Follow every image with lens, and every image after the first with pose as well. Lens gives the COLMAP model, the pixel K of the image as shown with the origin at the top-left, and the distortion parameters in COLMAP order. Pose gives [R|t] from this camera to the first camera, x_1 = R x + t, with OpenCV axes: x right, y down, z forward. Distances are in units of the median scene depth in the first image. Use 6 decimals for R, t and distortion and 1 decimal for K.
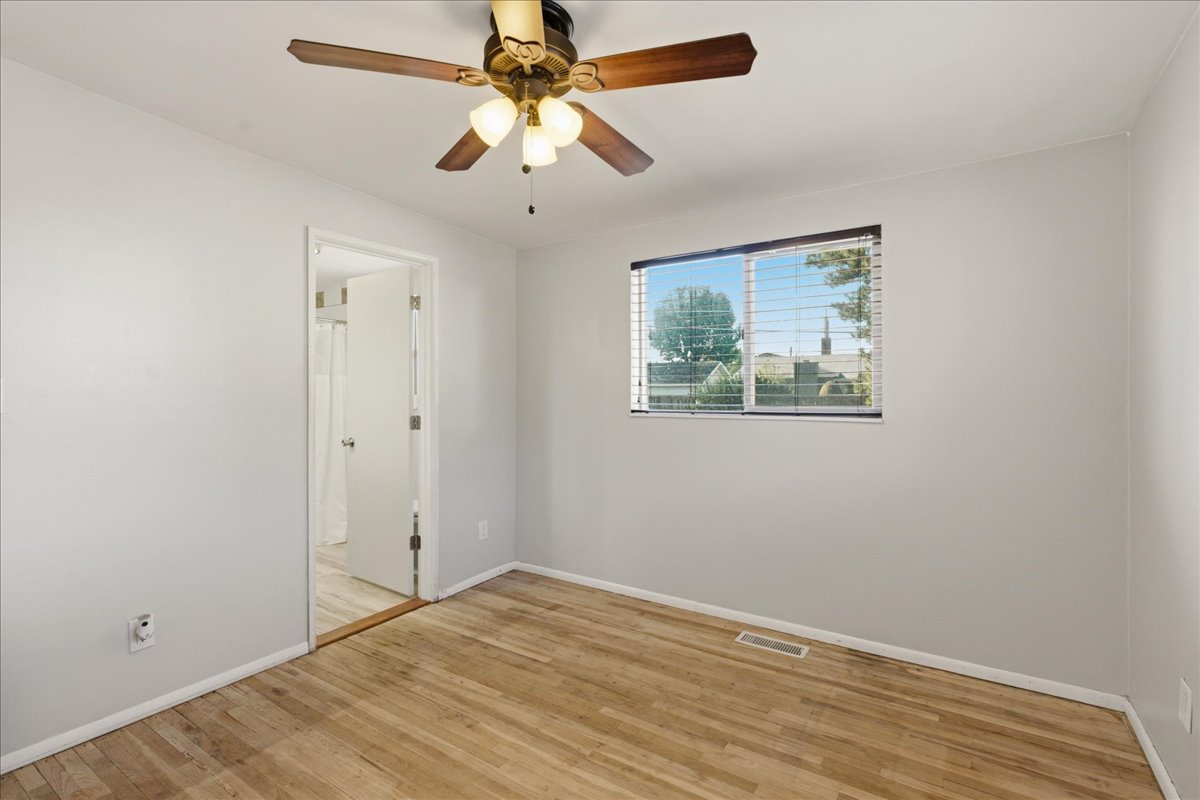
lens RADIAL K [[548.3, 0, 594.2], [0, 548.3, 394.3], [0, 0, 1]] dist [-0.000052, 0.000235]
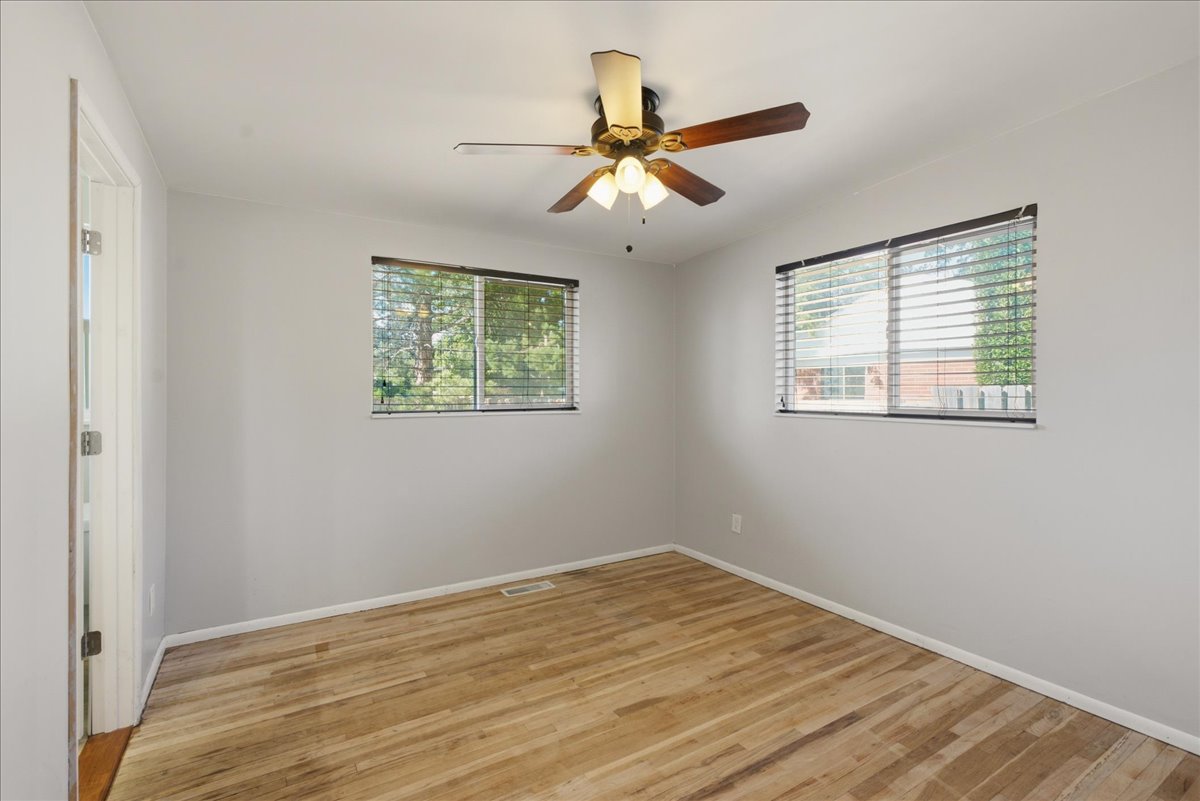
lens RADIAL K [[548.3, 0, 592.5], [0, 548.3, 395.4], [0, 0, 1]] dist [-0.000052, 0.000235]
pose [[0.423242, 0.001092, 0.906016, -0.833177], [0.001339, 0.999997, -0.001831, 0.004129], [-0.906016, 0.001988, 0.423240, 0.337194]]
